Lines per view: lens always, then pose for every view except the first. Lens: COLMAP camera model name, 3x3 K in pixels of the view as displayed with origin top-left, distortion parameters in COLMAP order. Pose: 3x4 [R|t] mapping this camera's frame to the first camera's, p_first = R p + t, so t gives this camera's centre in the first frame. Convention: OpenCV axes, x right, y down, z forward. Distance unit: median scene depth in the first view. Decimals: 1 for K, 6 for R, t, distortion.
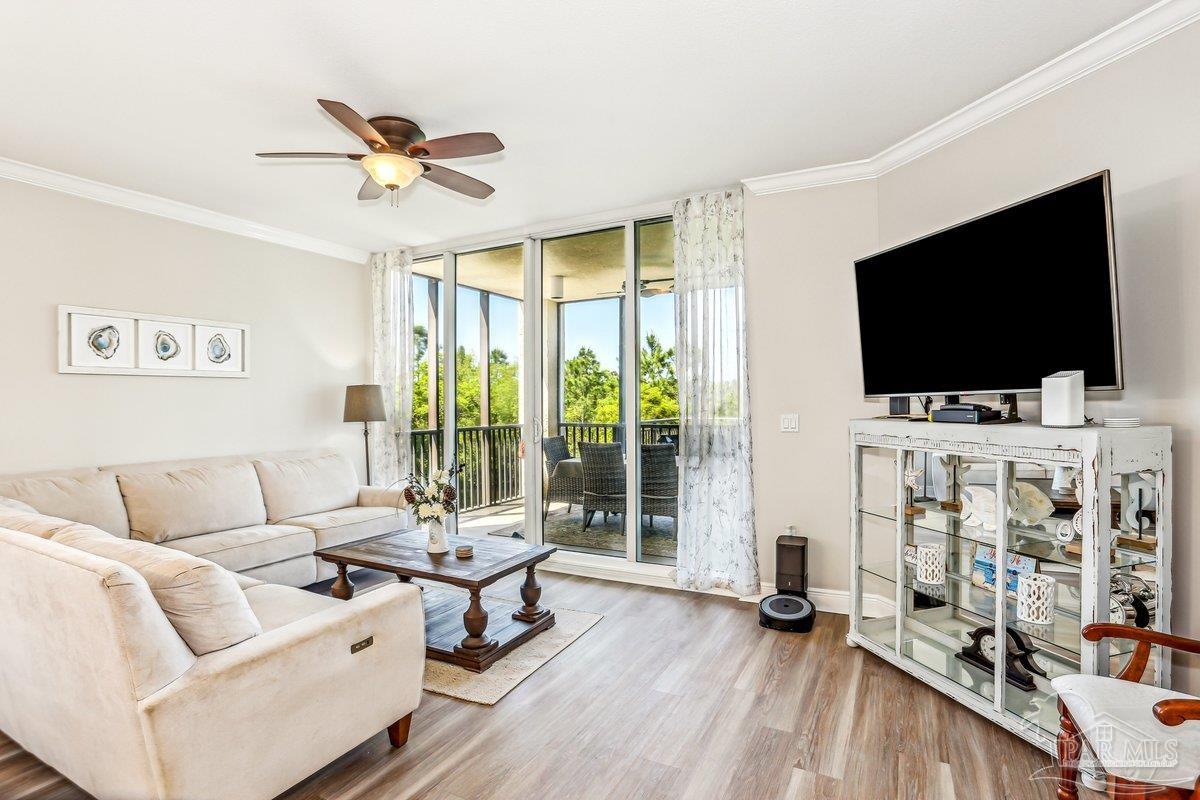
lens RADIAL K [[604.0, 0, 601.4], [0, 604.0, 407.6], [0, 0, 1]] dist [-0.071388, 0.043910]
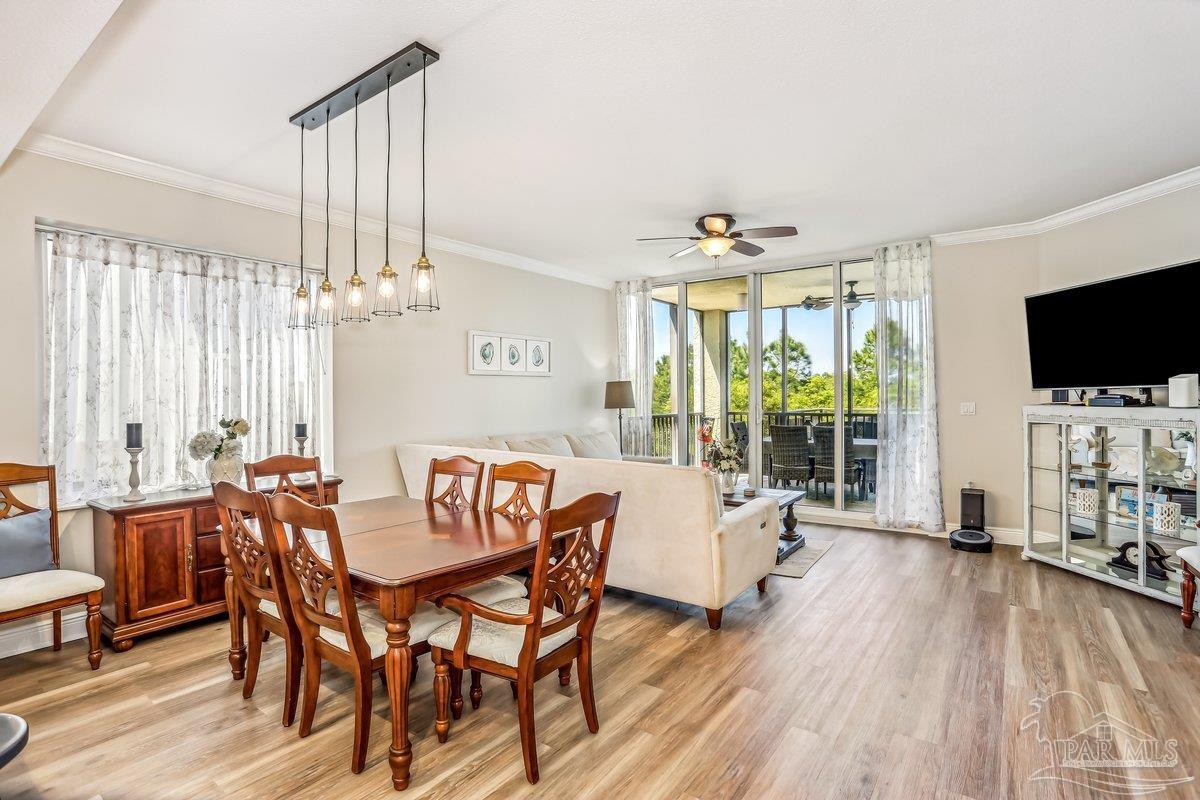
lens RADIAL K [[611.9, 0, 598.6], [0, 611.9, 395.0], [0, 0, 1]] dist [-0.053679, 0.035445]
pose [[0.991715, 0.000742, -0.128459, -0.402112], [-0.001890, 0.999959, -0.008811, 0.008948], [0.128447, 0.008981, 0.991676, -0.565109]]
